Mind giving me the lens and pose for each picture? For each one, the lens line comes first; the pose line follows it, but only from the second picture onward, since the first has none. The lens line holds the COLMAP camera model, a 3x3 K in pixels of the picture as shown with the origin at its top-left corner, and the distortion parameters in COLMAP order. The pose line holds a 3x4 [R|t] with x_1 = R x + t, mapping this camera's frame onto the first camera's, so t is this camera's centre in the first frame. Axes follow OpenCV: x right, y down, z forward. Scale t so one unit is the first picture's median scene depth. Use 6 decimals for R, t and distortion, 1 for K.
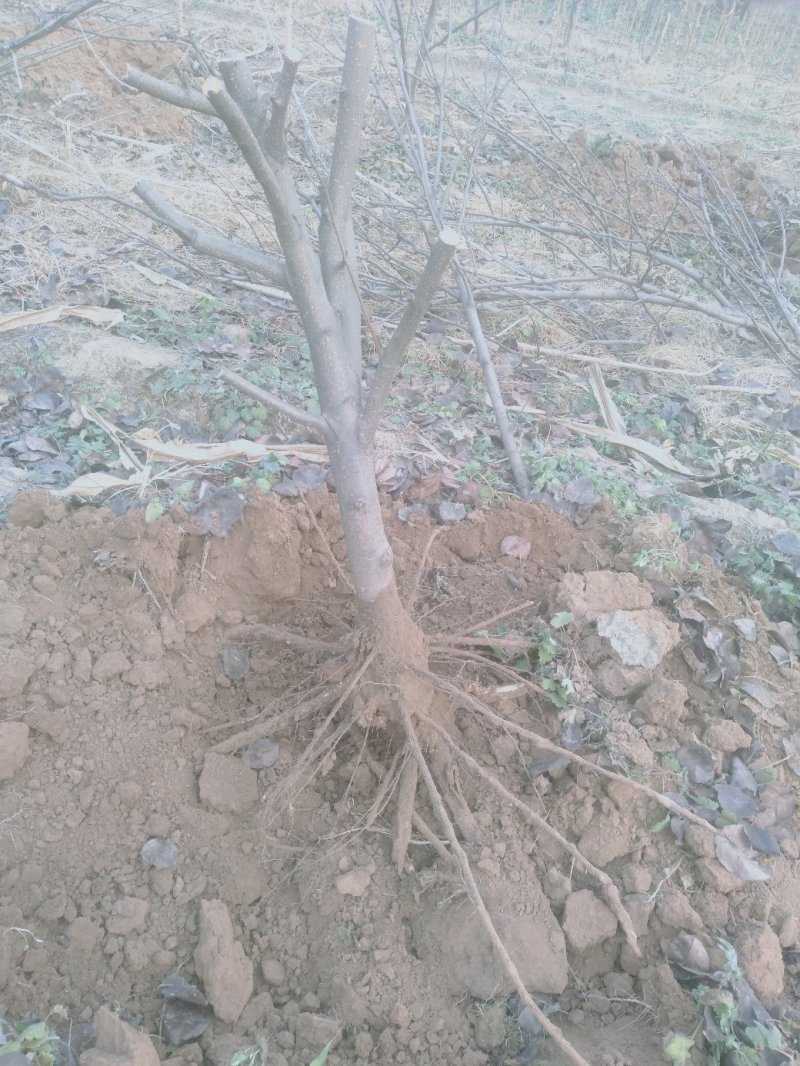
lens RADIAL K [[795.4, 0, 400.0], [0, 795.4, 533.0], [0, 0, 1]] dist [0.024914, -0.012435]
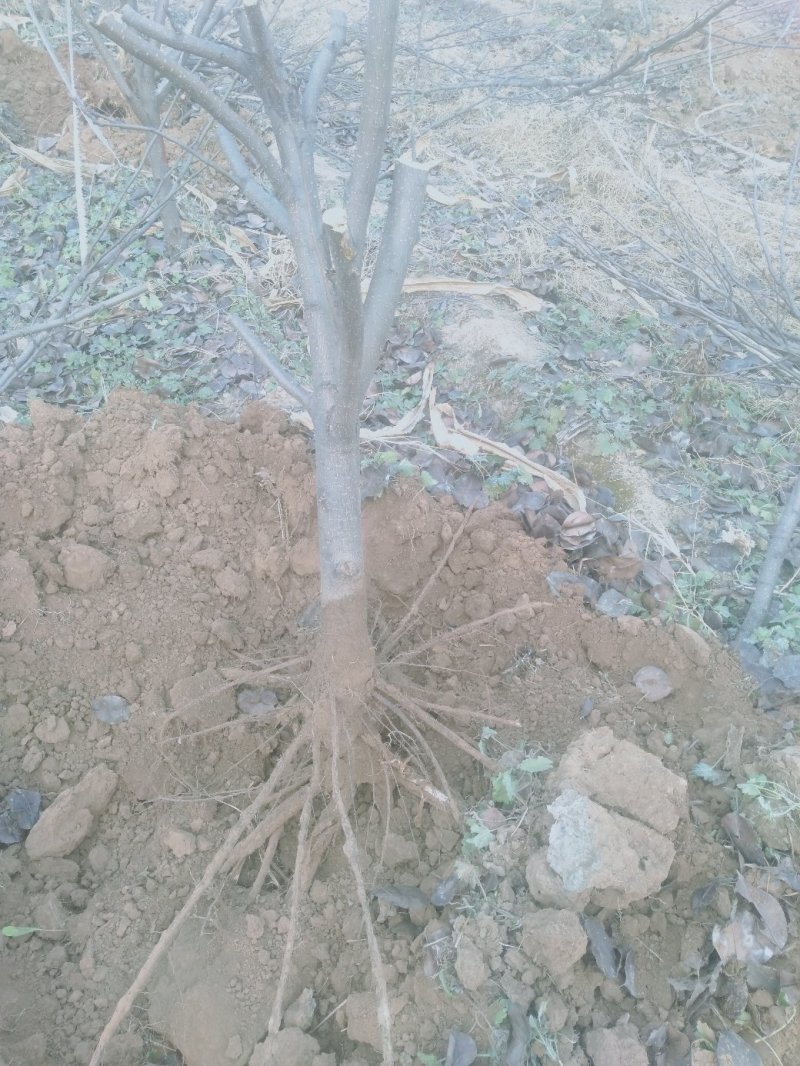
lens RADIAL K [[795.4, 0, 400.0], [0, 795.4, 533.0], [0, 0, 1]] dist [0.024914, -0.012435]
pose [[0.647276, 0.412567, -0.640954, 0.356546], [-0.427319, 0.892707, 0.143081, -0.099026], [0.631215, 0.181279, 0.754126, 0.209027]]
